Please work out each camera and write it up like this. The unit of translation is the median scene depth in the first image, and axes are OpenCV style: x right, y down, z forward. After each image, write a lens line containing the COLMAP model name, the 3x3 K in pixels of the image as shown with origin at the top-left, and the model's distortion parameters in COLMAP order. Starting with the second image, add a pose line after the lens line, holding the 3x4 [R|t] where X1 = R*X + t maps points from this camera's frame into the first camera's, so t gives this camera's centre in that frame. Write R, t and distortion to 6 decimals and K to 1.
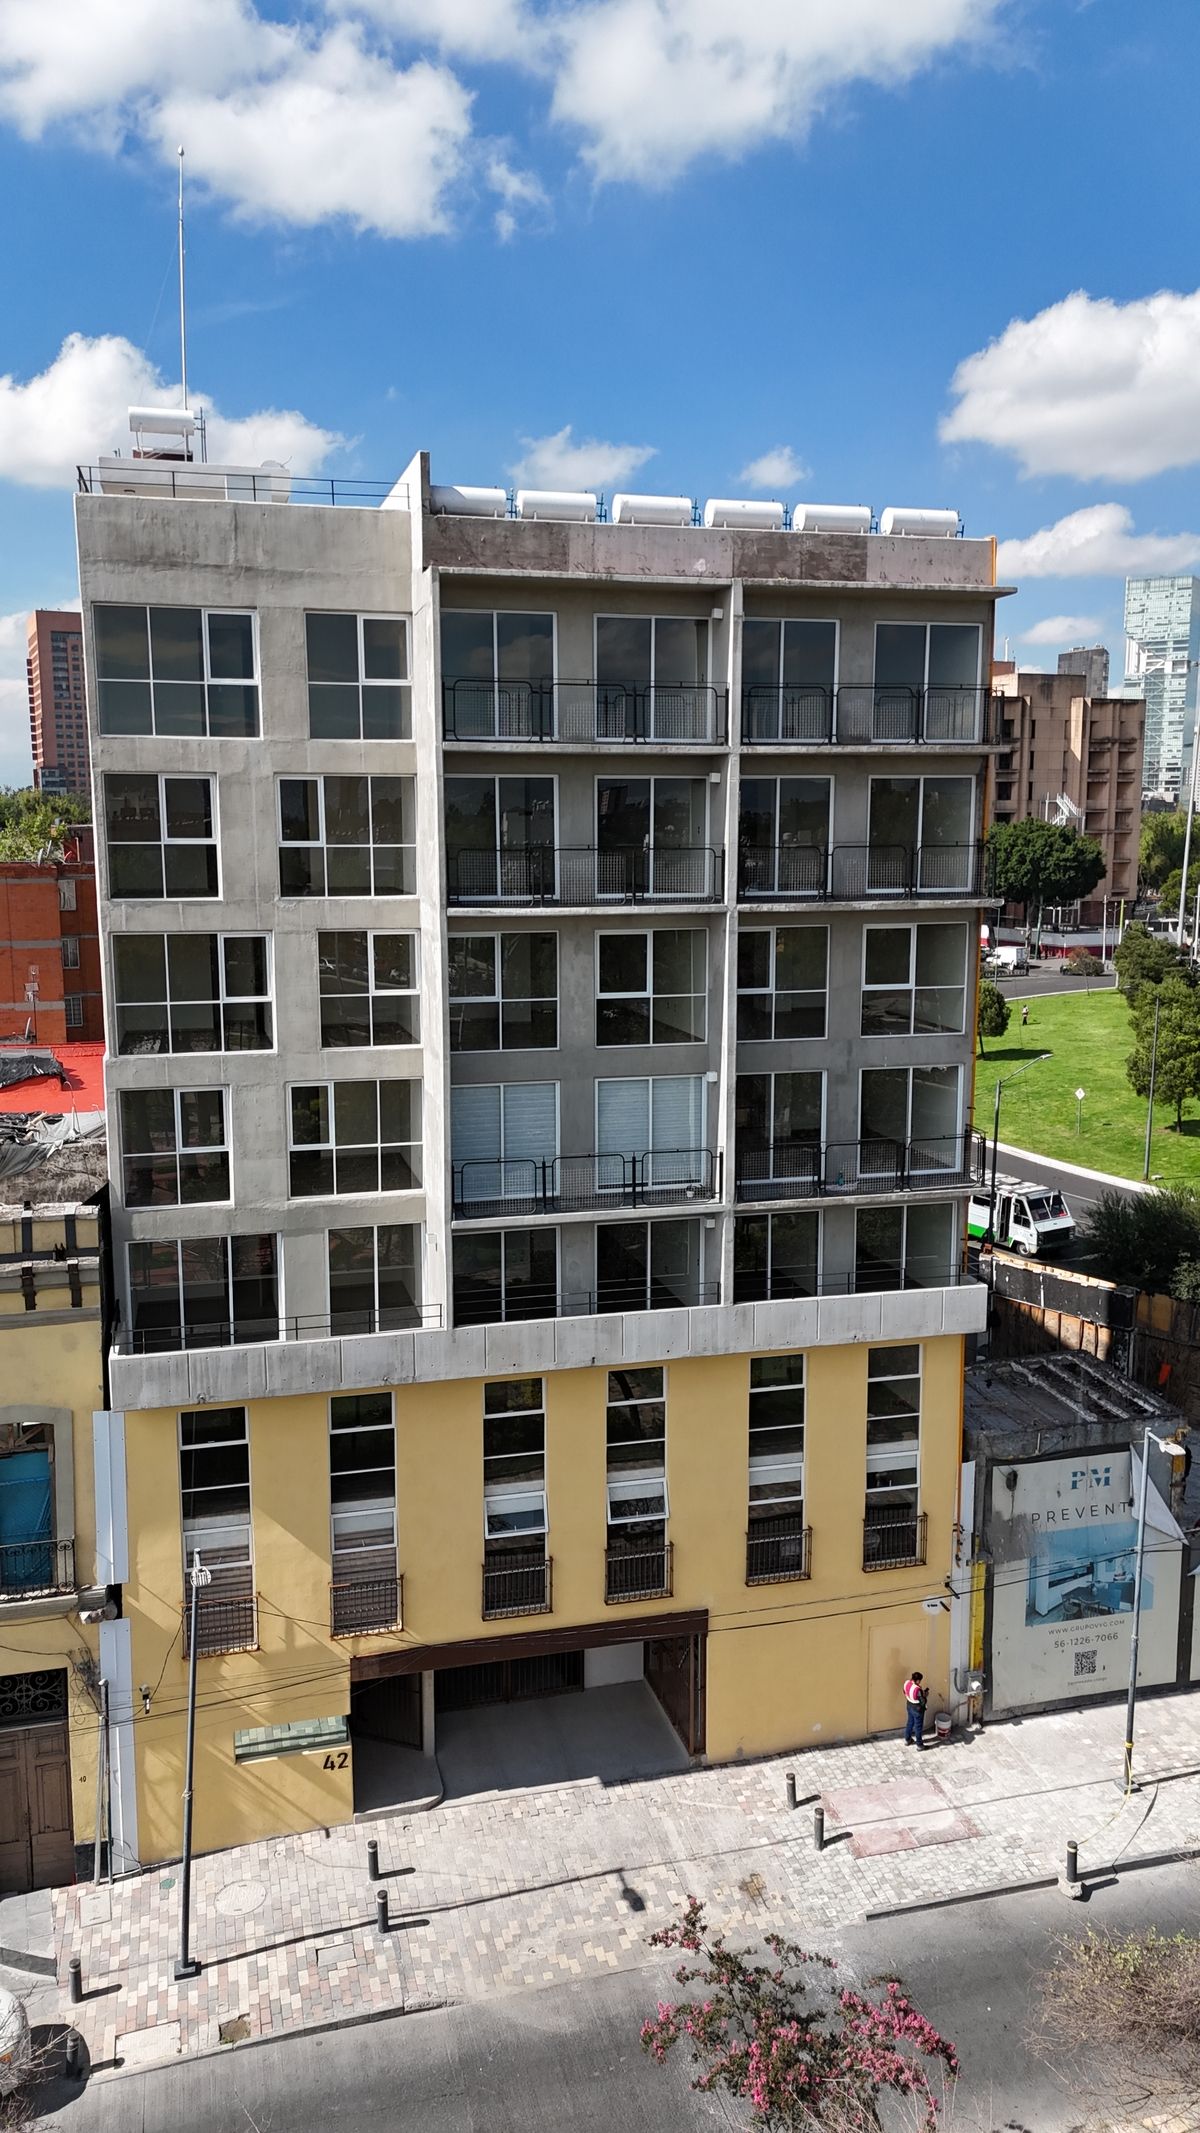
lens RADIAL K [[1551.7, 0, 592.7], [0, 1551.7, 1066.3], [0, 0, 1]] dist [0.049570, -0.043080]
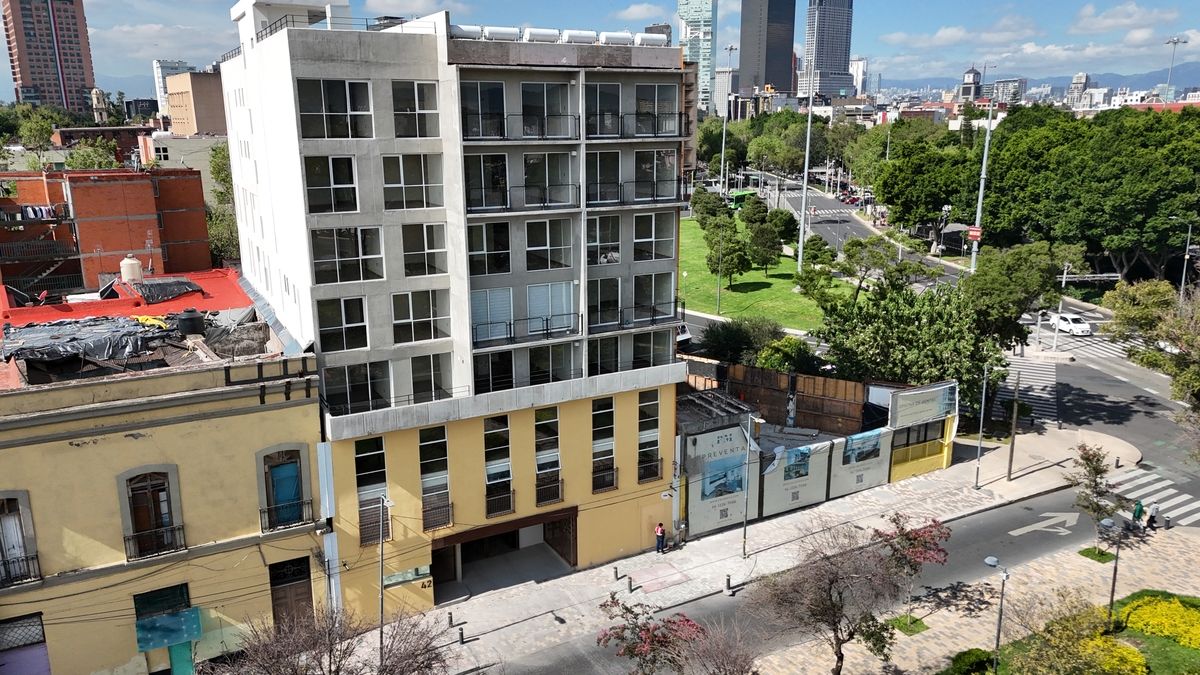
lens RADIAL K [[873.0, 0, 599.8], [0, 873.0, 340.9], [0, 0, 1]] dist [0.049570, -0.043080]
pose [[0.972201, -0.060975, 0.226069, -0.187312], [0.040077, 0.994583, 0.095906, -0.028837], [-0.230693, -0.084180, 0.969379, -0.289009]]
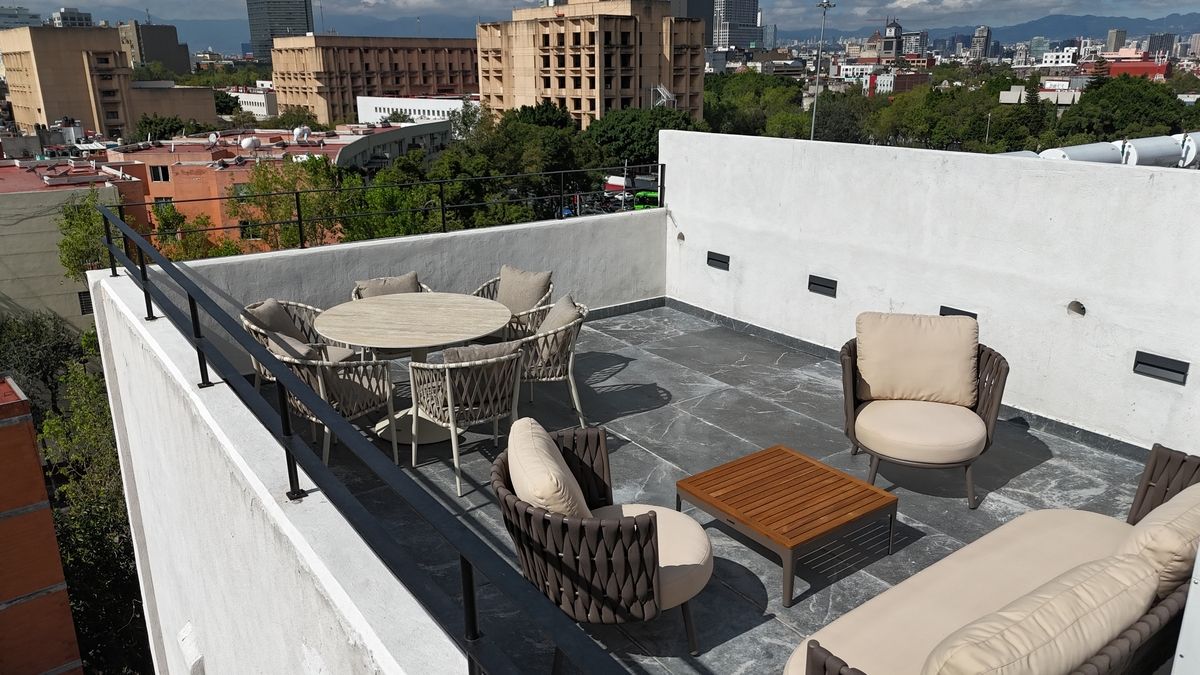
lens RADIAL K [[873.0, 0, 602.2], [0, 873.0, 343.8], [0, 0, 1]] dist [0.049570, -0.043080]
pose [[0.936166, -0.108707, 0.334328, -0.461159], [0.058764, 0.985999, 0.156052, -0.464657], [-0.346611, -0.126444, 0.929447, 1.490705]]
